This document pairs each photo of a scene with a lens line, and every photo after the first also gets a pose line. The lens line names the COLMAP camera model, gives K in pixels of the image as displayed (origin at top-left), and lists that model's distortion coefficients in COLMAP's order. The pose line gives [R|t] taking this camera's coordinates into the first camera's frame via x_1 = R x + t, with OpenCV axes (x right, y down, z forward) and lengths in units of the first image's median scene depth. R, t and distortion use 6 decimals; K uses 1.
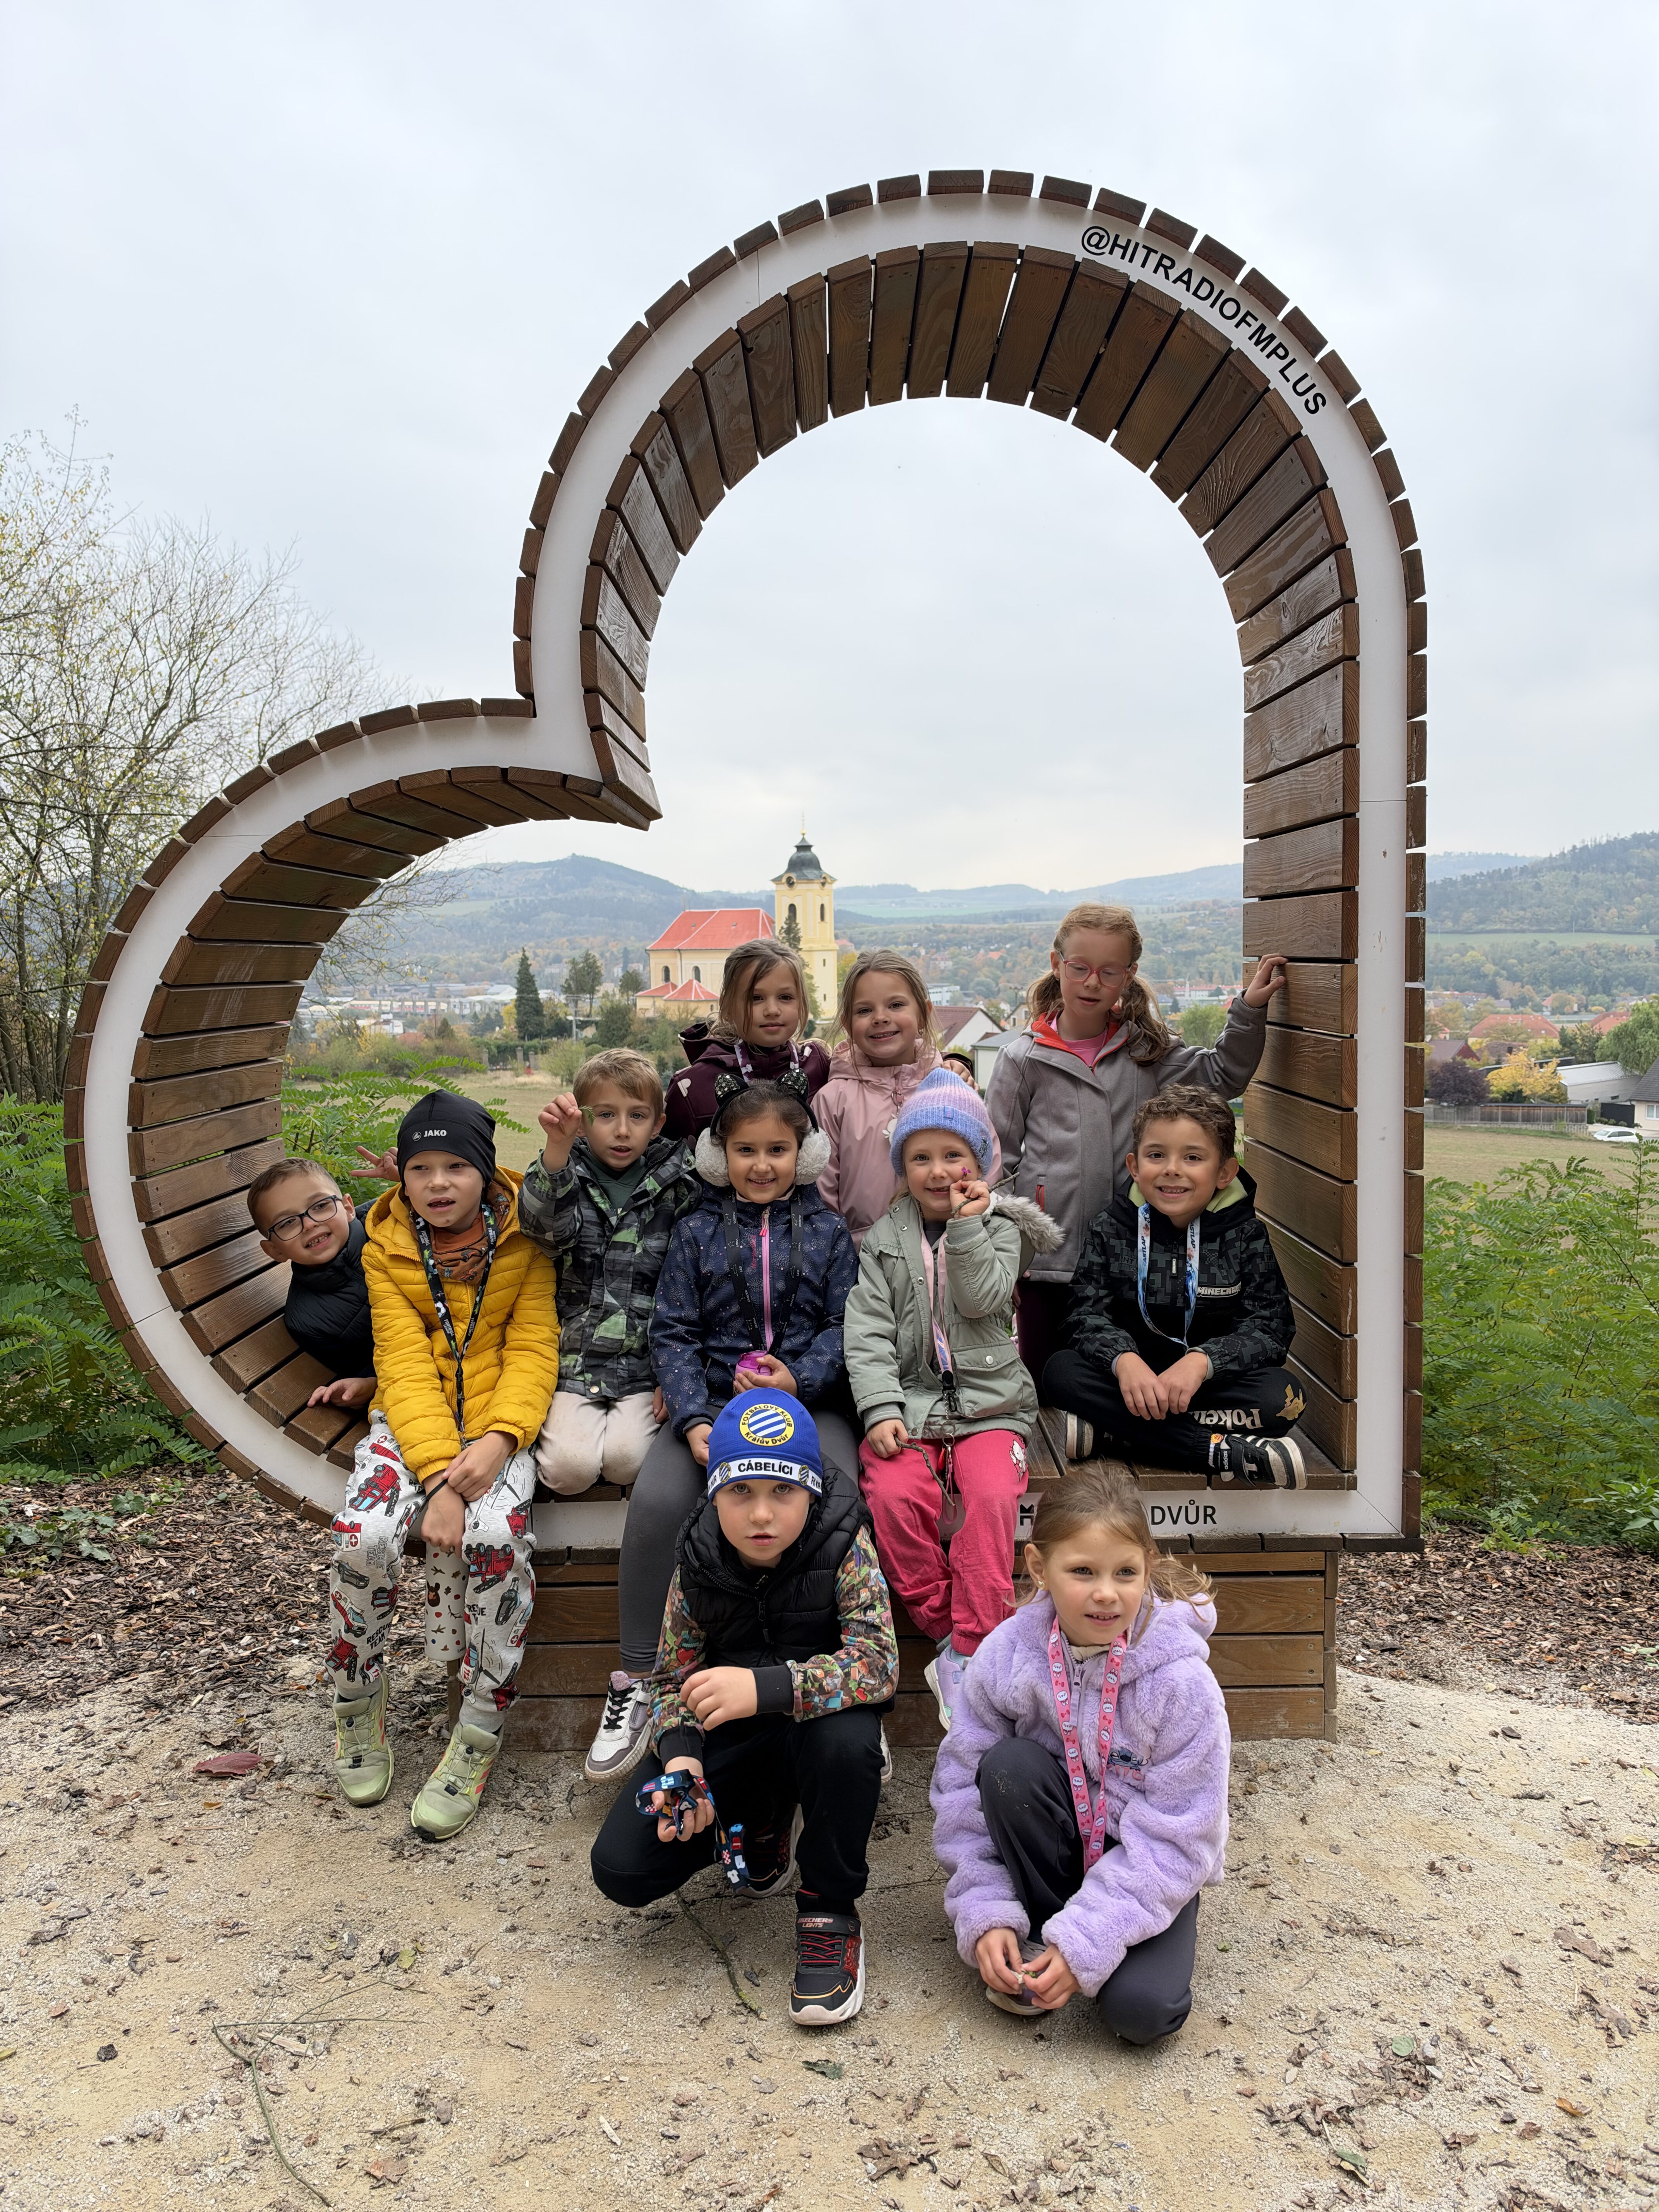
lens RADIAL K [[1579.1, 0, 816.9], [0, 1579.1, 1097.4], [0, 0, 1]] dist [0.058719, -0.124569]
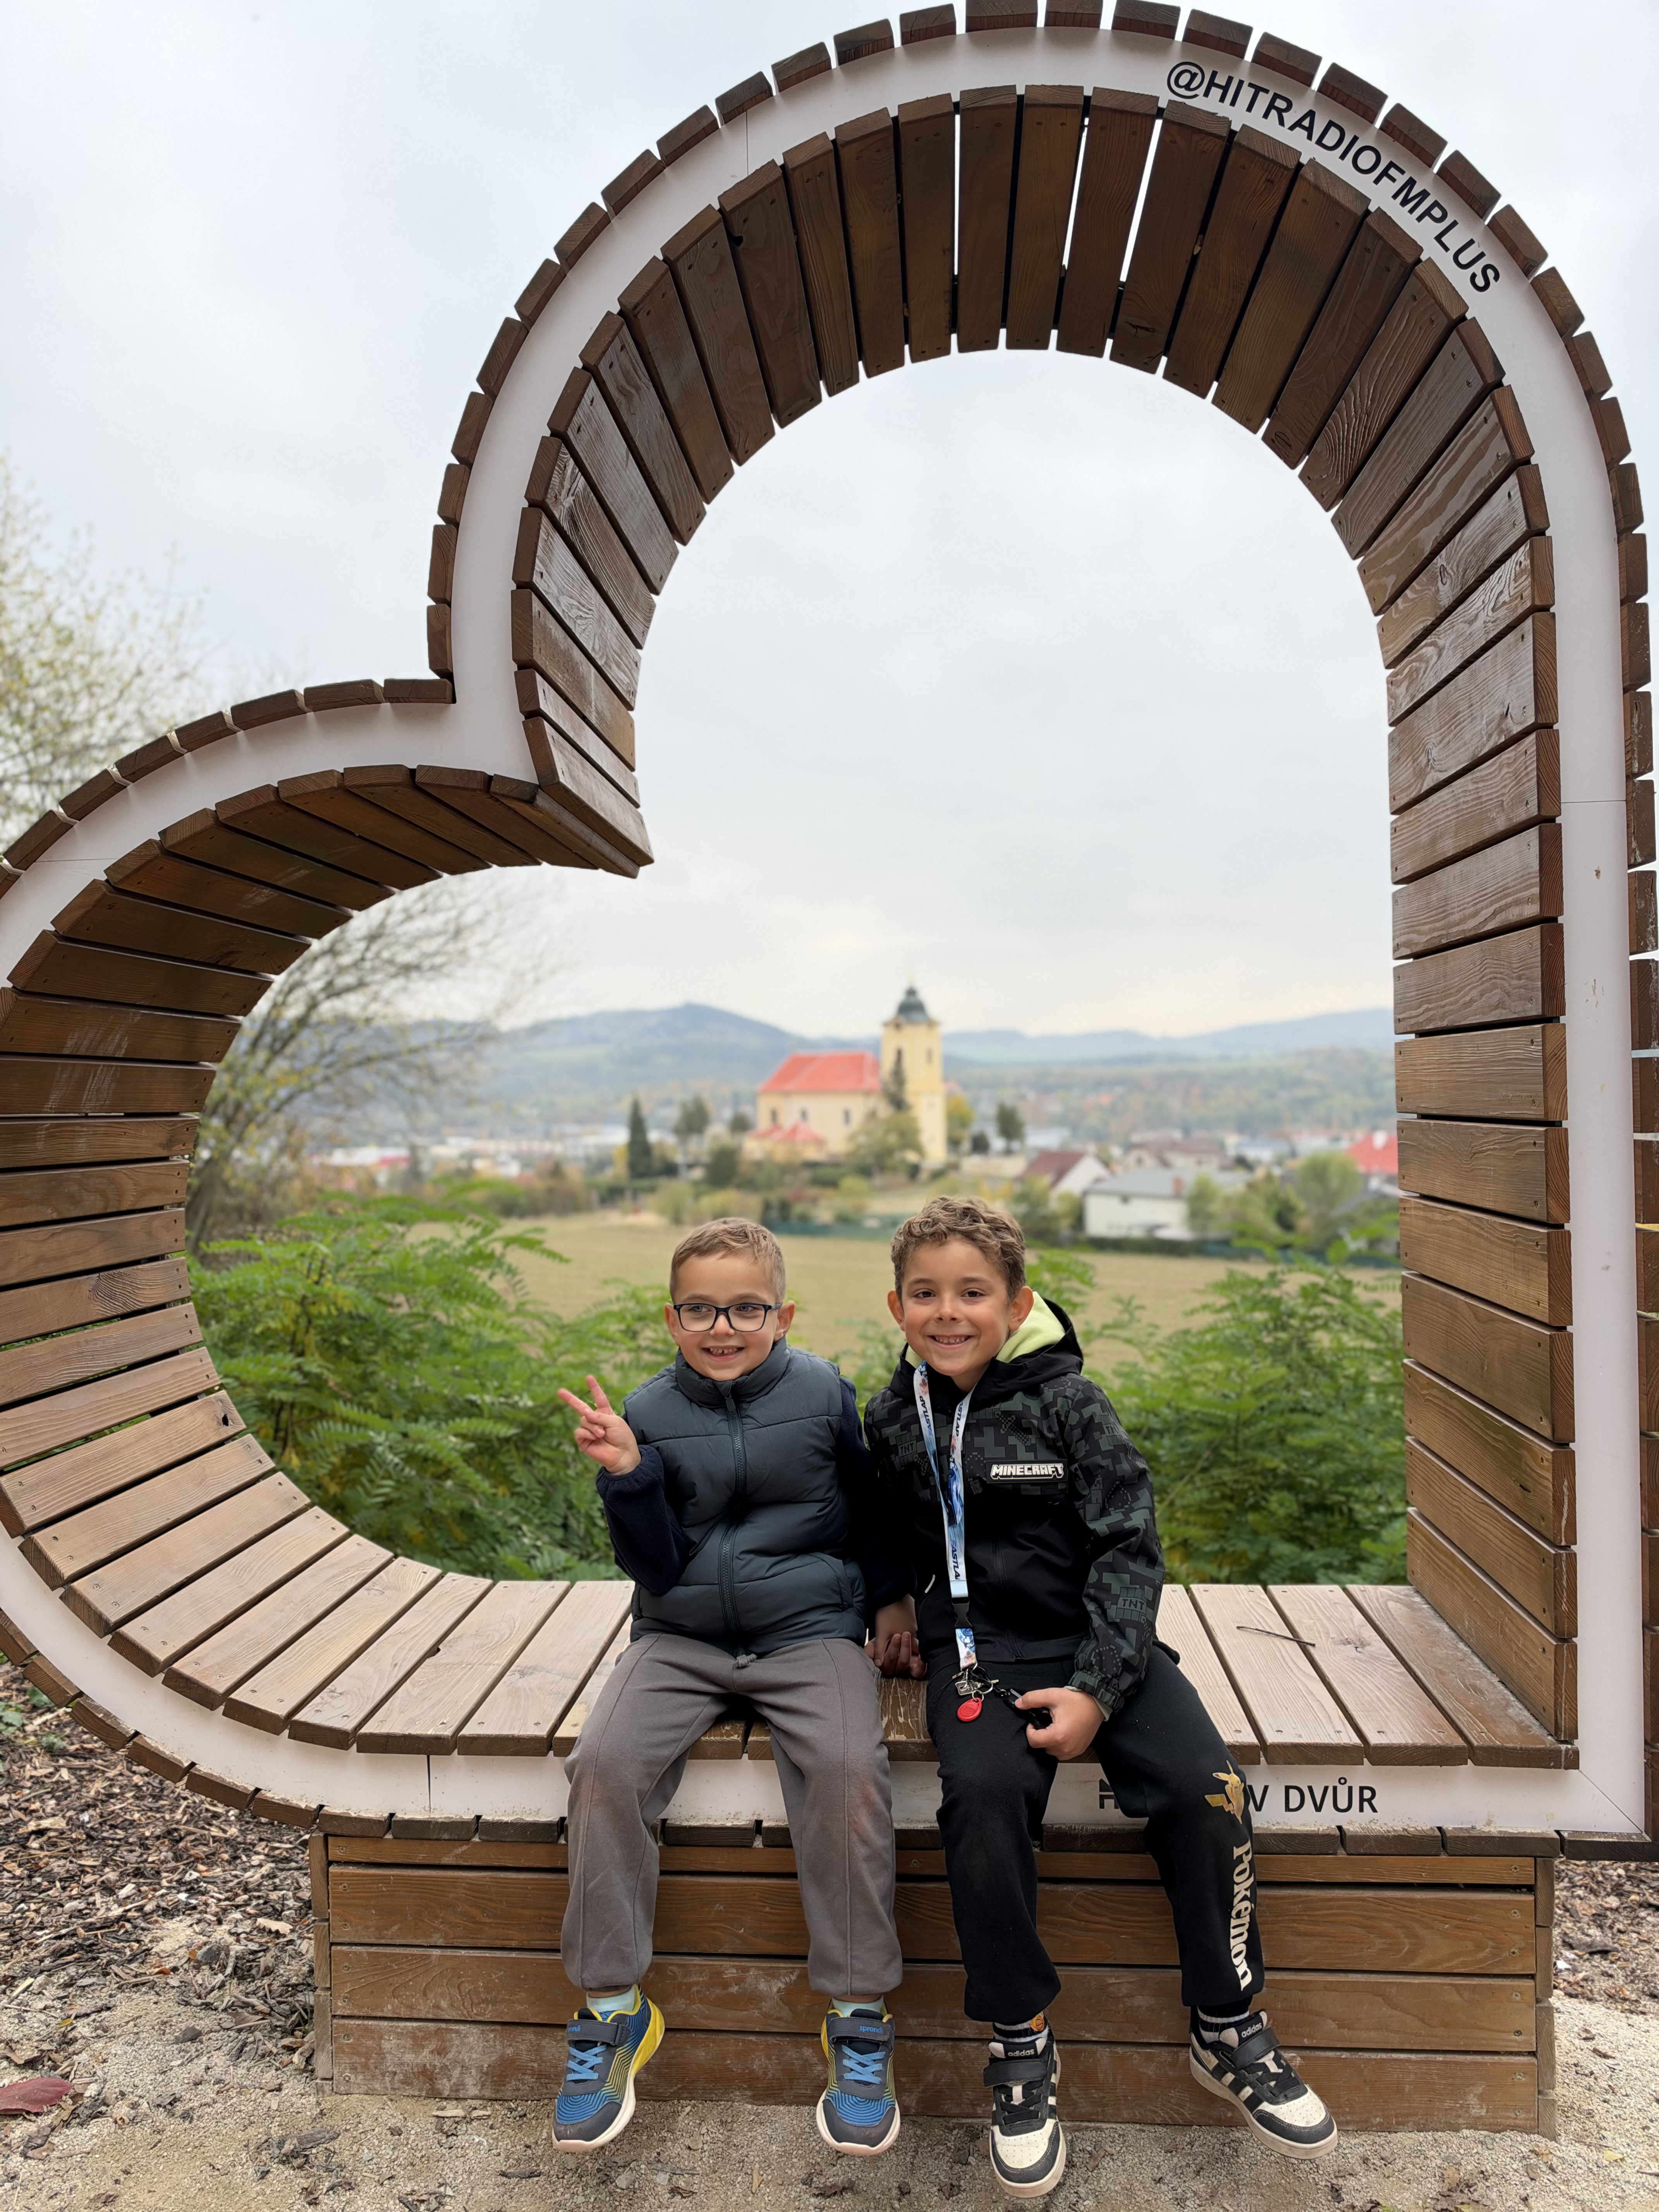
lens RADIAL K [[1593.5, 0, 819.3], [0, 1593.5, 1107.5], [0, 0, 1]] dist [-0.010420, 0.003565]
pose [[0.997720, 0.004622, -0.067328, 0.047192], [-0.010312, 0.996378, -0.084410, 0.016841], [0.066694, 0.084911, 0.994154, 0.240383]]
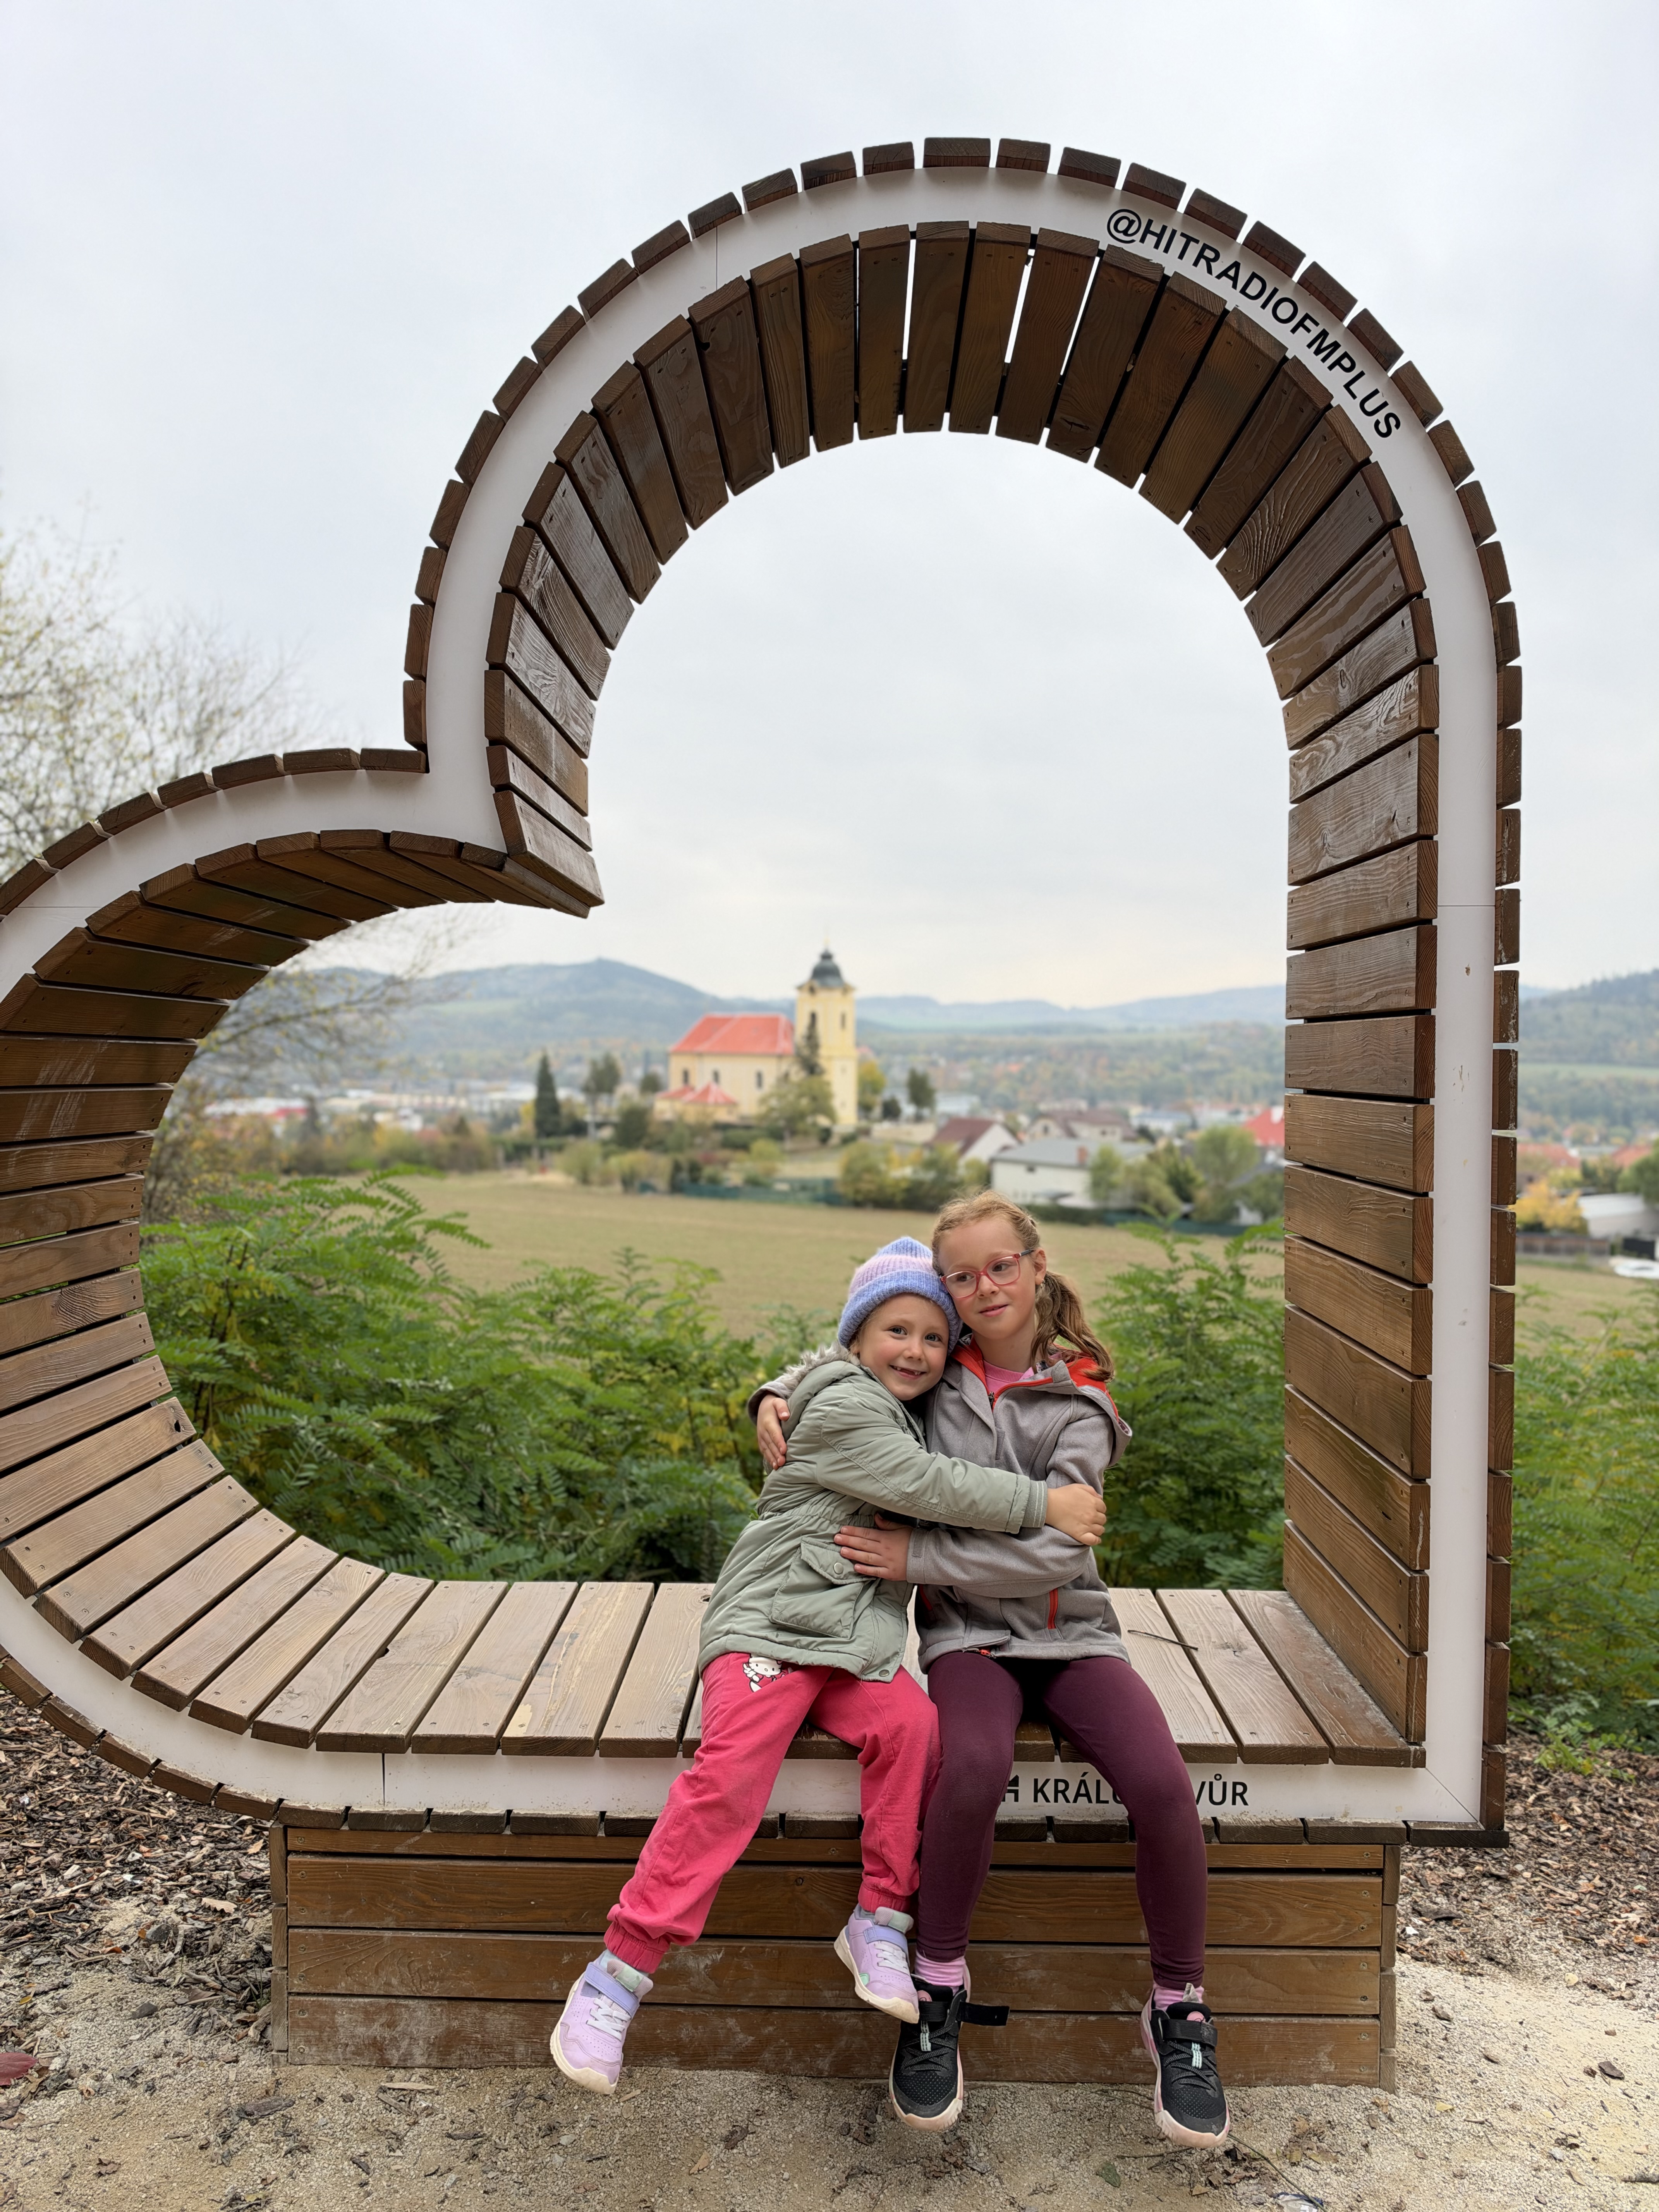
lens RADIAL K [[1594.3, 0, 828.0], [0, 1594.3, 1104.5], [0, 0, 1]] dist [-0.010705, 0.001748]
pose [[0.999538, 0.029977, -0.004977, 0.034379], [-0.030233, 0.997525, -0.063475, -0.021797], [0.003061, 0.063597, 0.997971, 0.177917]]
